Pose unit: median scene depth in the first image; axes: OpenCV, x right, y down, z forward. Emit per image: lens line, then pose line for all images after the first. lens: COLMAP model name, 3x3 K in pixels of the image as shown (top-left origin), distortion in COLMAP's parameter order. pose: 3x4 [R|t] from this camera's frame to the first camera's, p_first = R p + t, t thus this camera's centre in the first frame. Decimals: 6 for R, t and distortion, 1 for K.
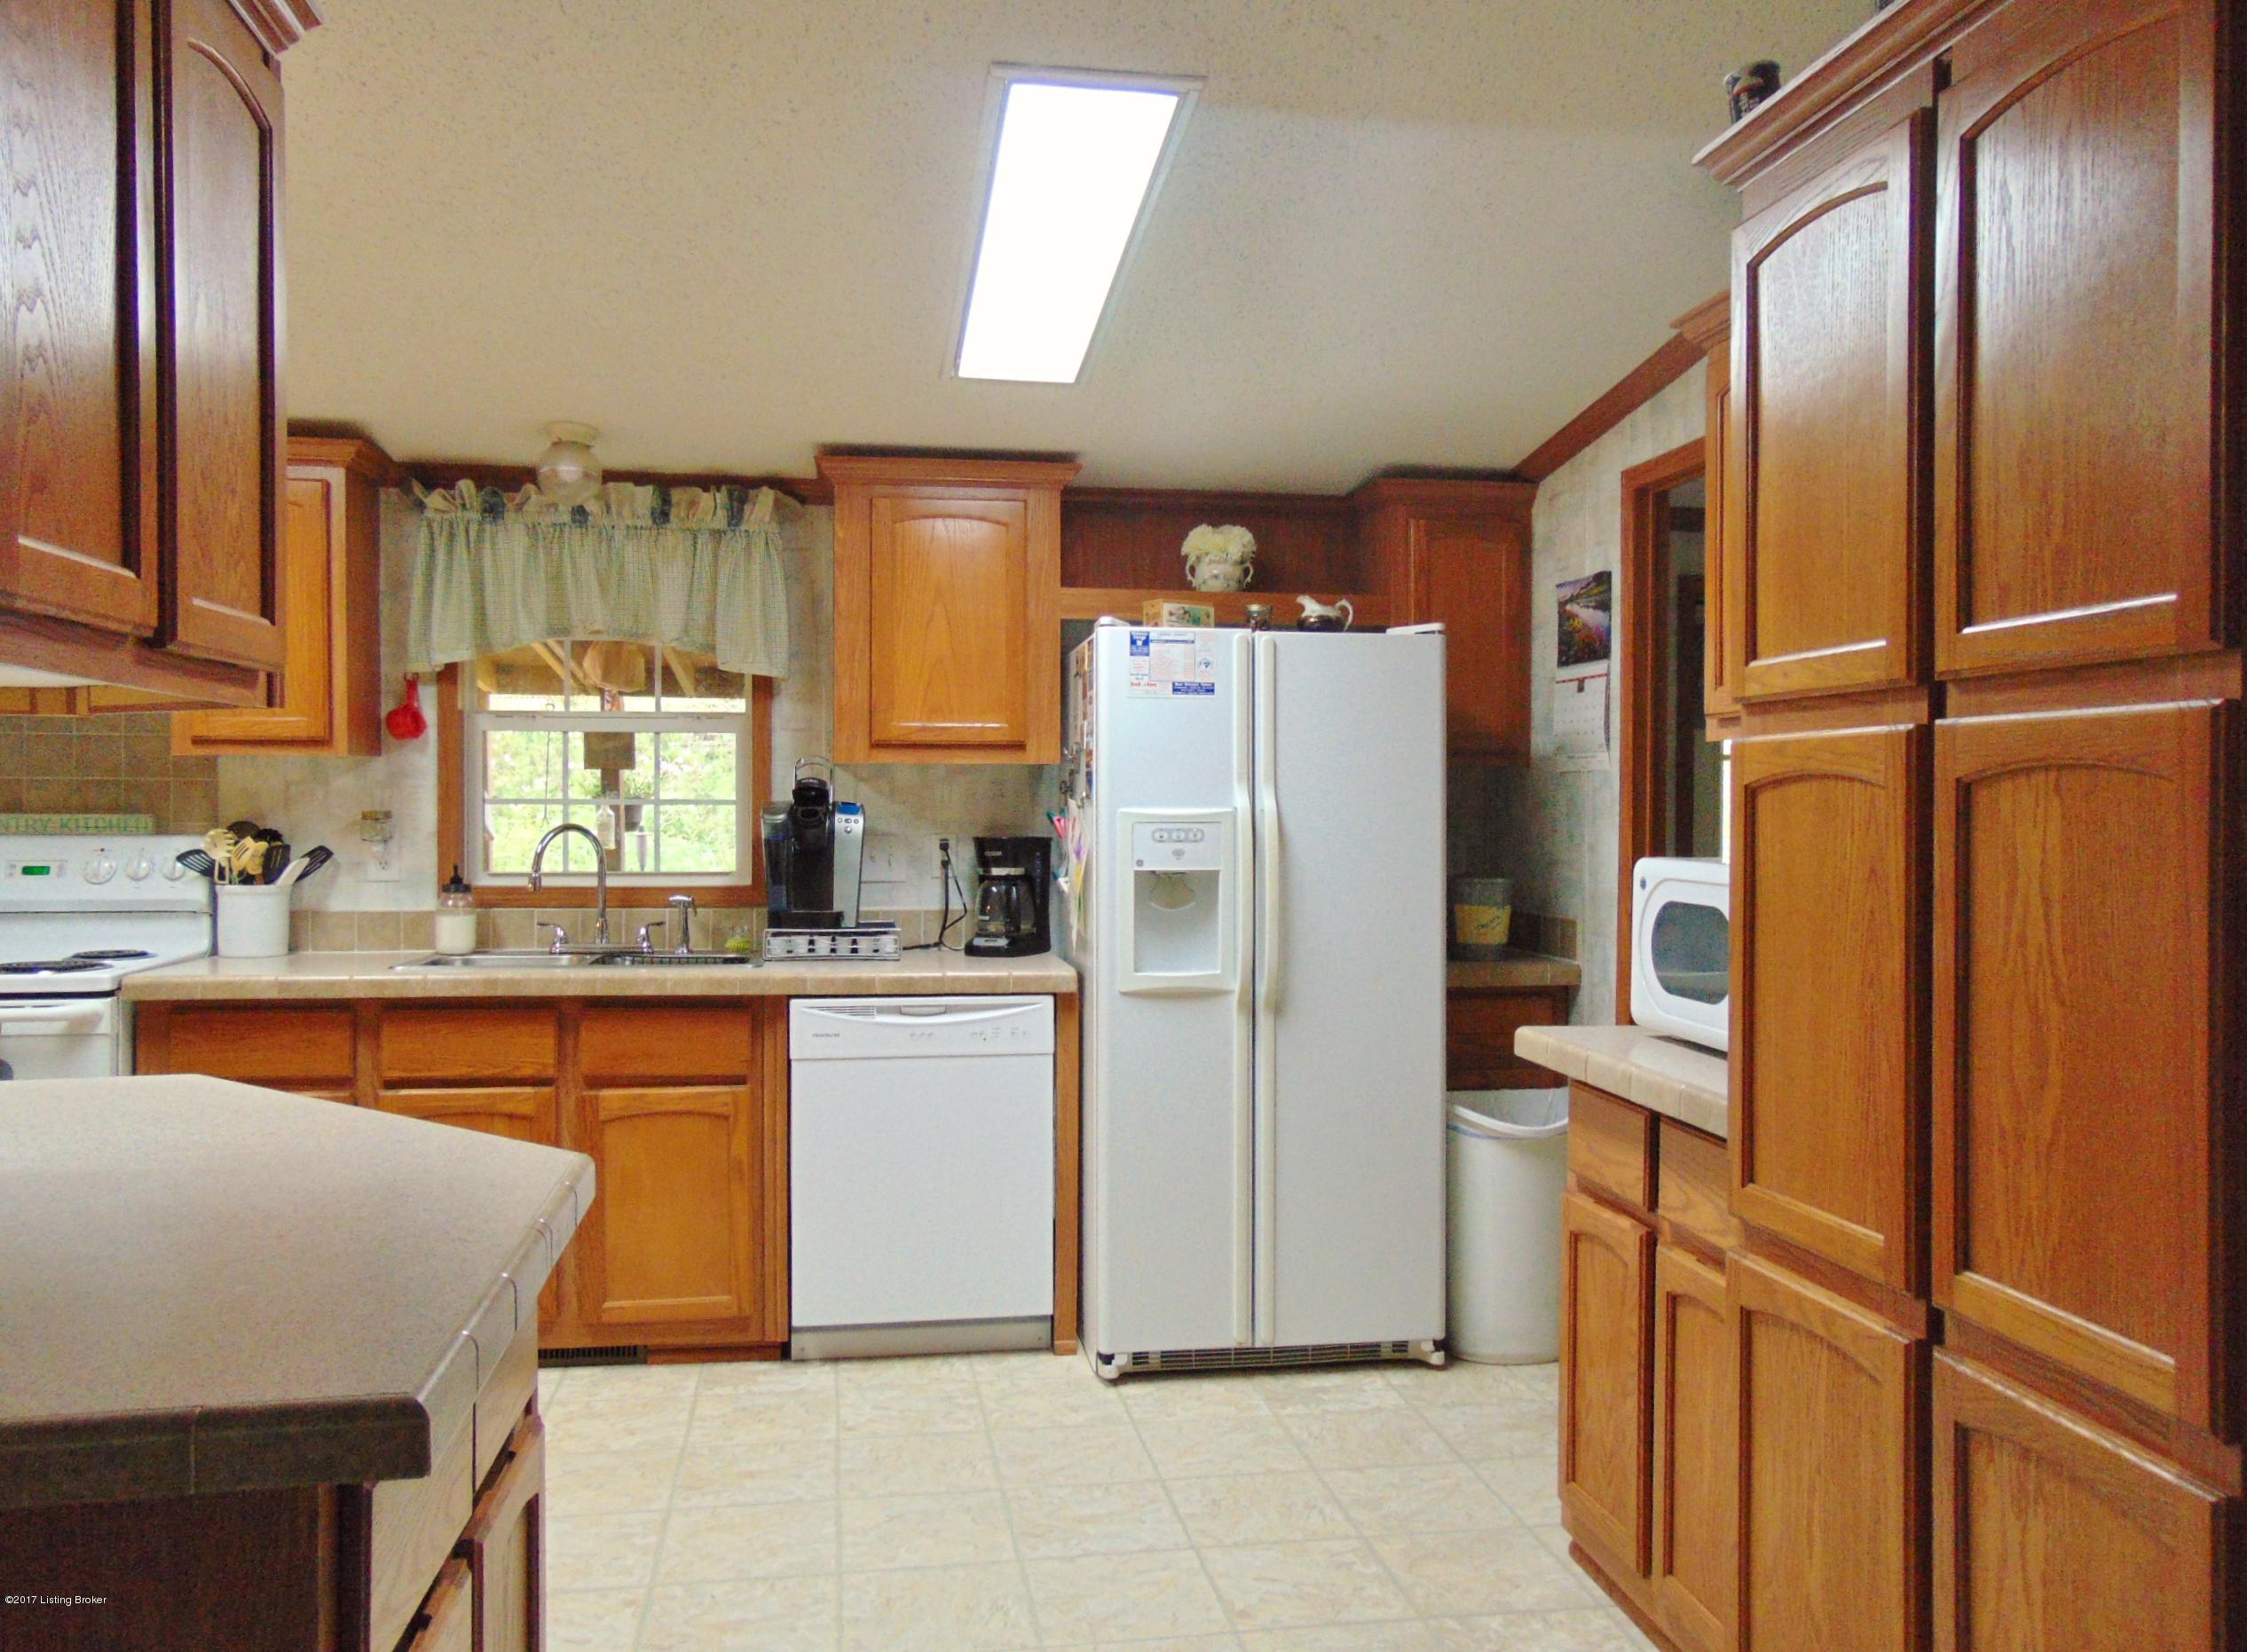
lens RADIAL K [[1702.0, 0, 1123.5], [0, 1702.0, 826.0], [0, 0, 1]] dist [0.044148, 0.008942]
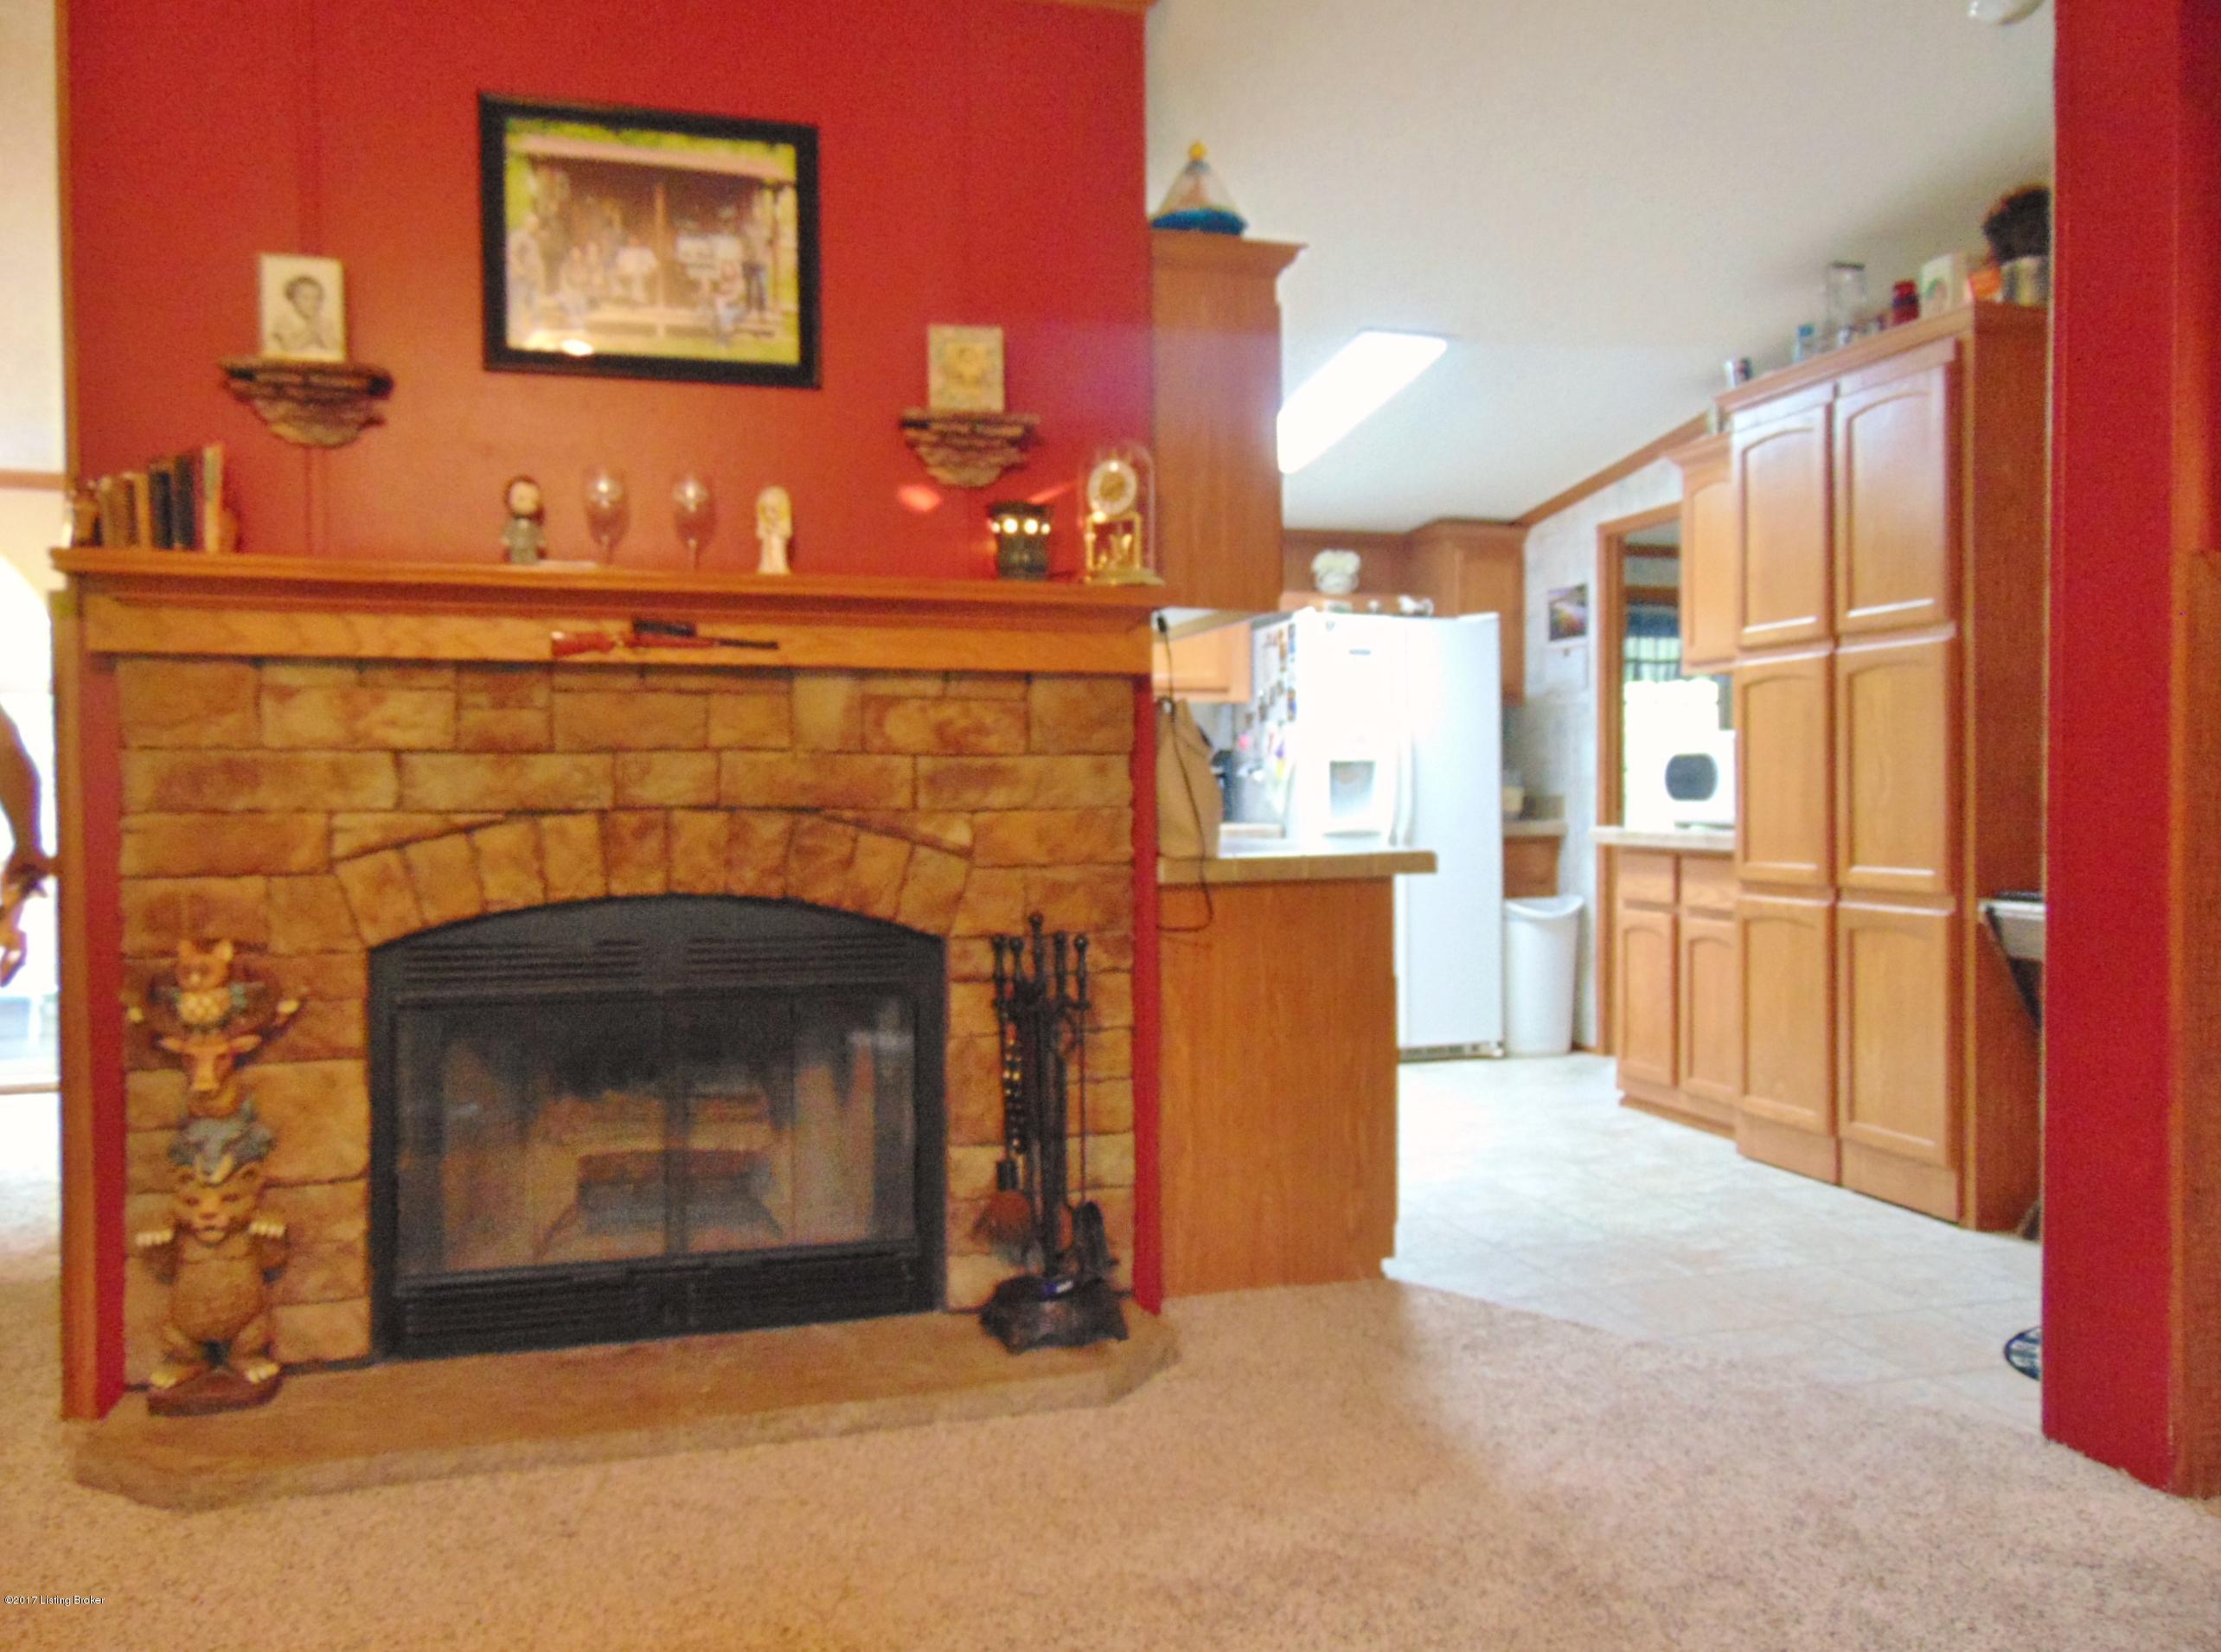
lens RADIAL K [[1628.7, 0, 1110.5], [0, 1628.7, 826.0], [0, 0, 1]] dist [0.001398, -0.000408]
pose [[0.992967, -0.011705, 0.117808, -0.378100], [0.010997, 0.999917, 0.006659, 0.073755], [-0.117876, -0.005317, 0.993014, -0.538147]]
